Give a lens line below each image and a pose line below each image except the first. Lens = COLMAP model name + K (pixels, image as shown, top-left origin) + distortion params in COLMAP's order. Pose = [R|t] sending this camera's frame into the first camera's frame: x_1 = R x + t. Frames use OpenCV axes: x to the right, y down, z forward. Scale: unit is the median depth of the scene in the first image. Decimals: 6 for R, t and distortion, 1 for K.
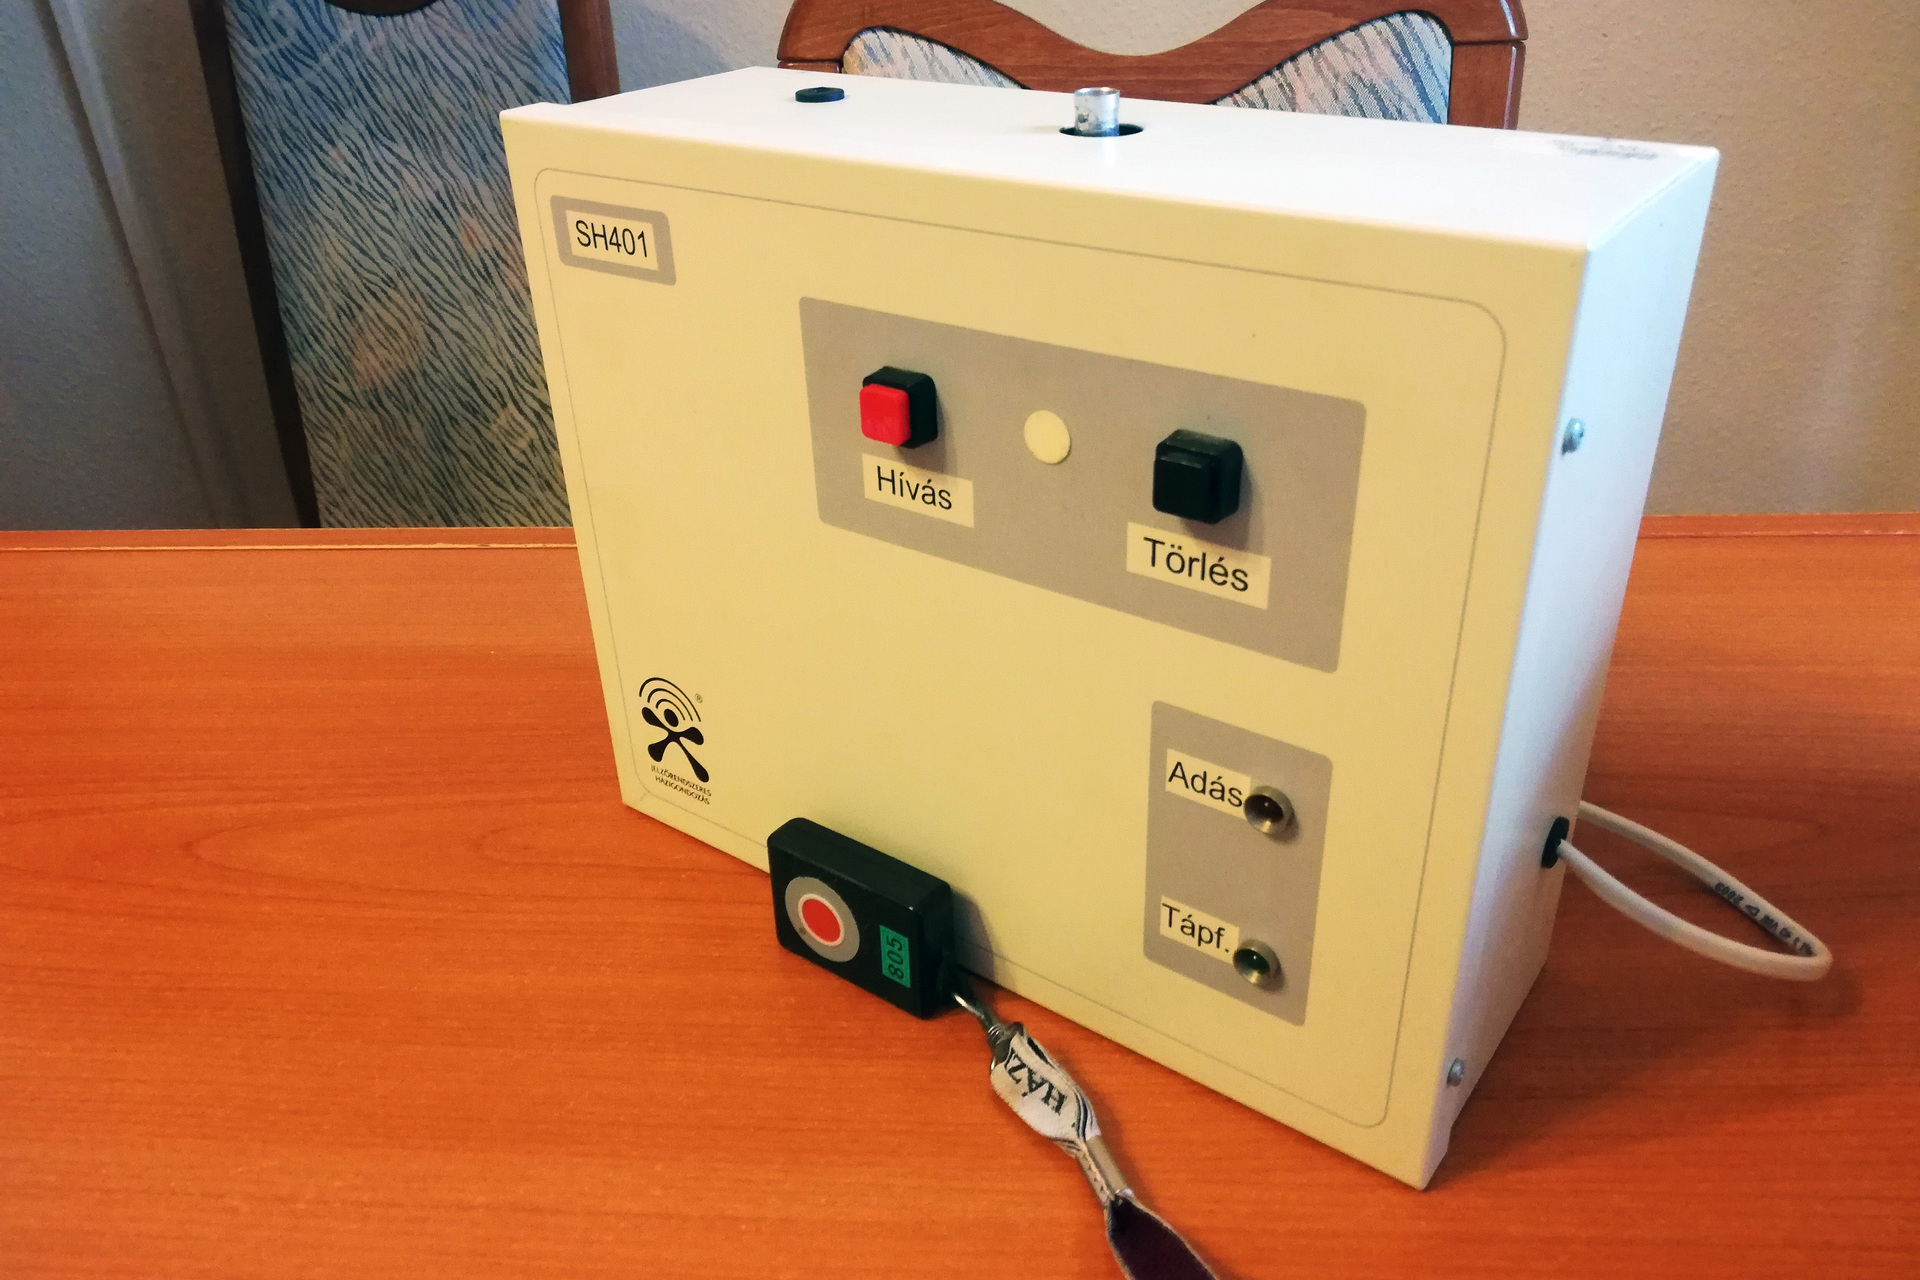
lens RADIAL K [[1405.9, 0, 964.0], [0, 1405.9, 621.6], [0, 0, 1]] dist [0.030916, -0.005340]
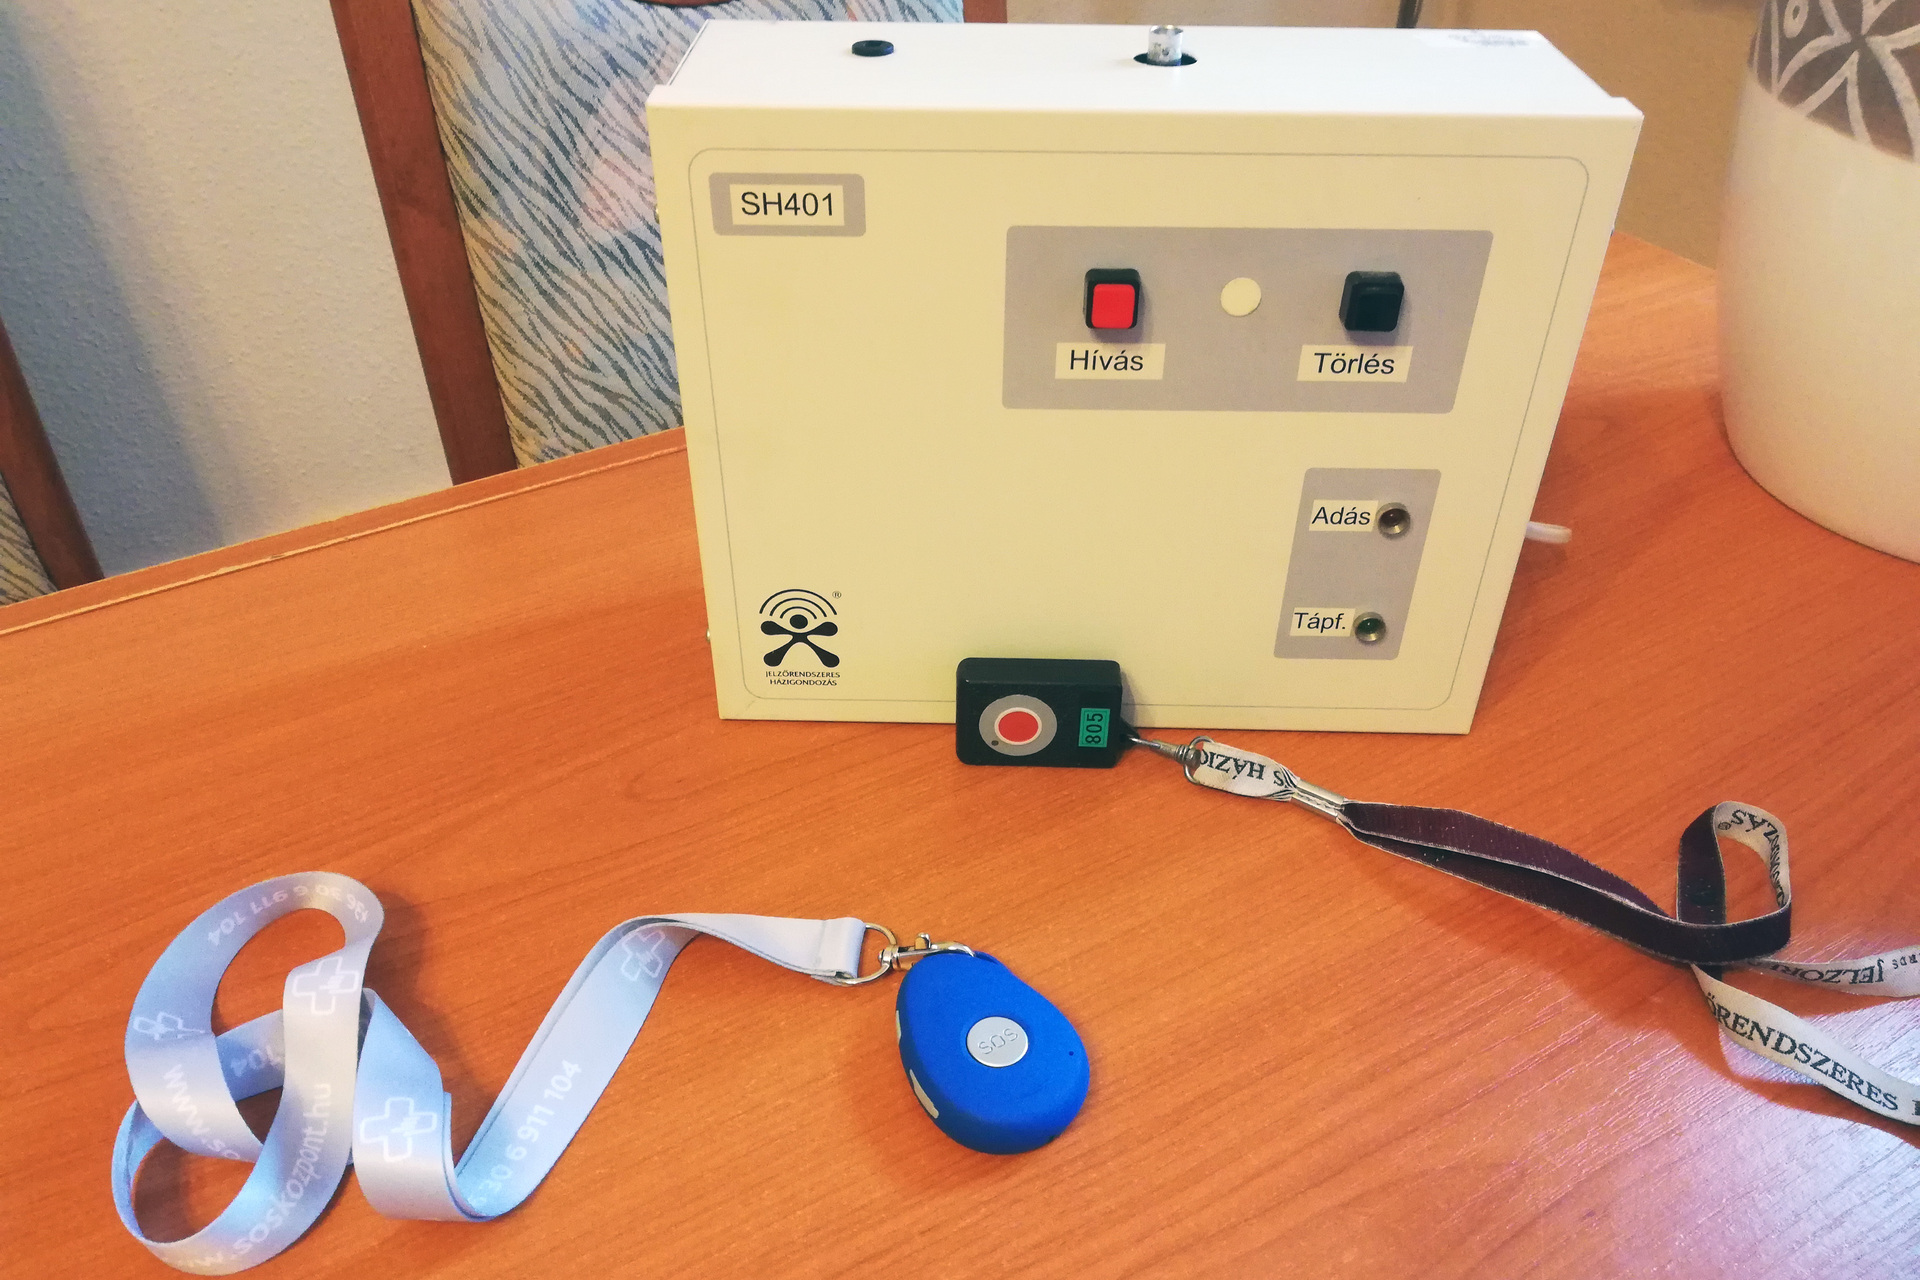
lens RADIAL K [[1405.9, 0, 960.5], [0, 1405.9, 652.4], [0, 0, 1]] dist [0.030916, -0.005340]
pose [[0.828983, -0.311304, 0.464626, -0.797609], [0.249501, 0.949366, 0.190925, -0.115907], [-0.500536, -0.042349, 0.864679, -0.061317]]
